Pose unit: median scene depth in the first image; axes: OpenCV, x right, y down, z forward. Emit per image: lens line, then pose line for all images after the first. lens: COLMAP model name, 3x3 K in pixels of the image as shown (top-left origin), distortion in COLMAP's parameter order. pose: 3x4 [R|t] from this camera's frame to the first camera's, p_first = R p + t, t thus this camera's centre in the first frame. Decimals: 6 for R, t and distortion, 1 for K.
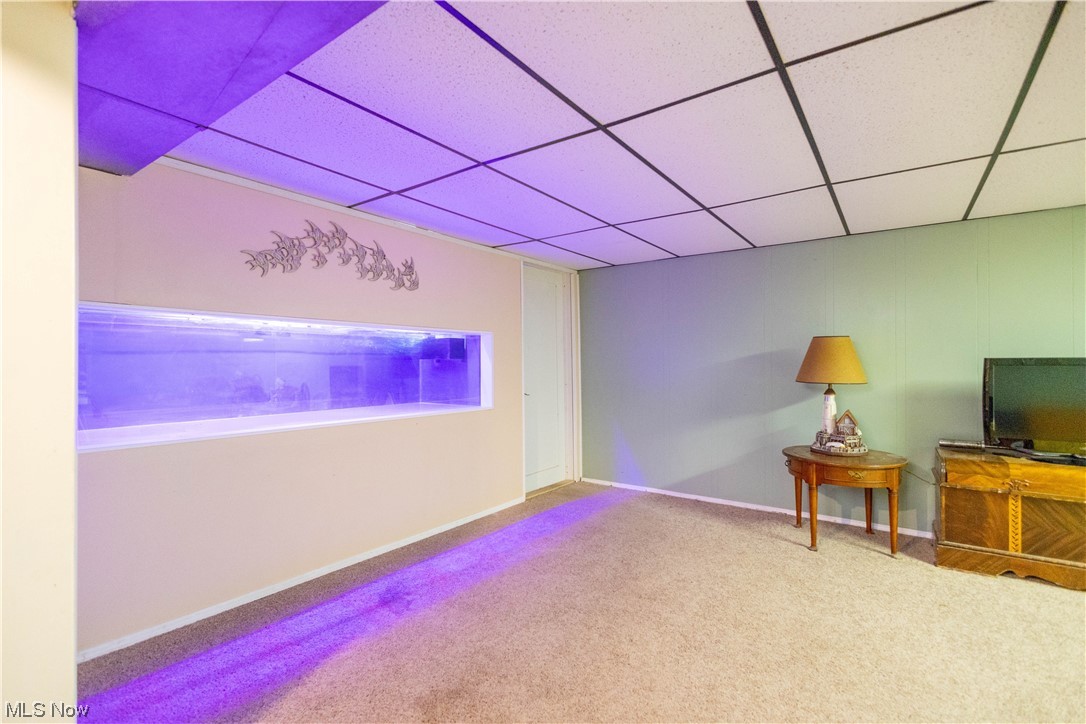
lens RADIAL K [[497.9, 0, 540.2], [0, 497.9, 360.7], [0, 0, 1]] dist [0.011961, -0.002849]
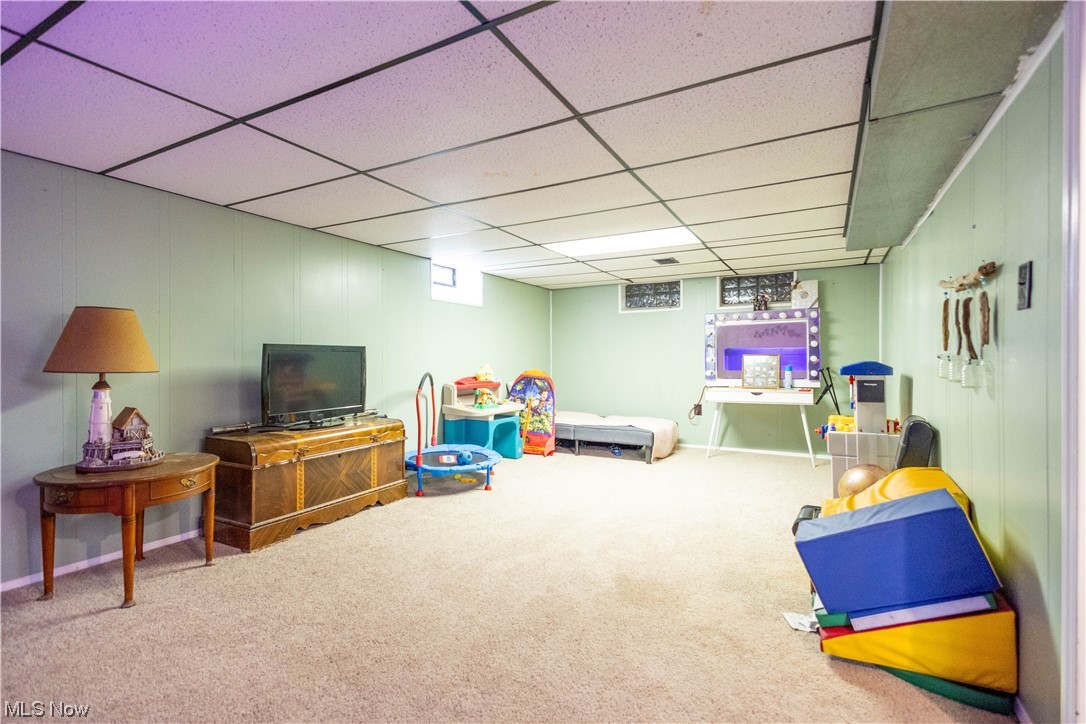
lens RADIAL K [[497.9, 0, 541.9], [0, 497.9, 362.5], [0, 0, 1]] dist [0.011961, -0.002849]
pose [[-0.135454, -0.000881, 0.990783, -0.250350], [-0.001541, 0.999999, 0.000678, 0.032371], [-0.990782, -0.001435, -0.135455, 0.536781]]
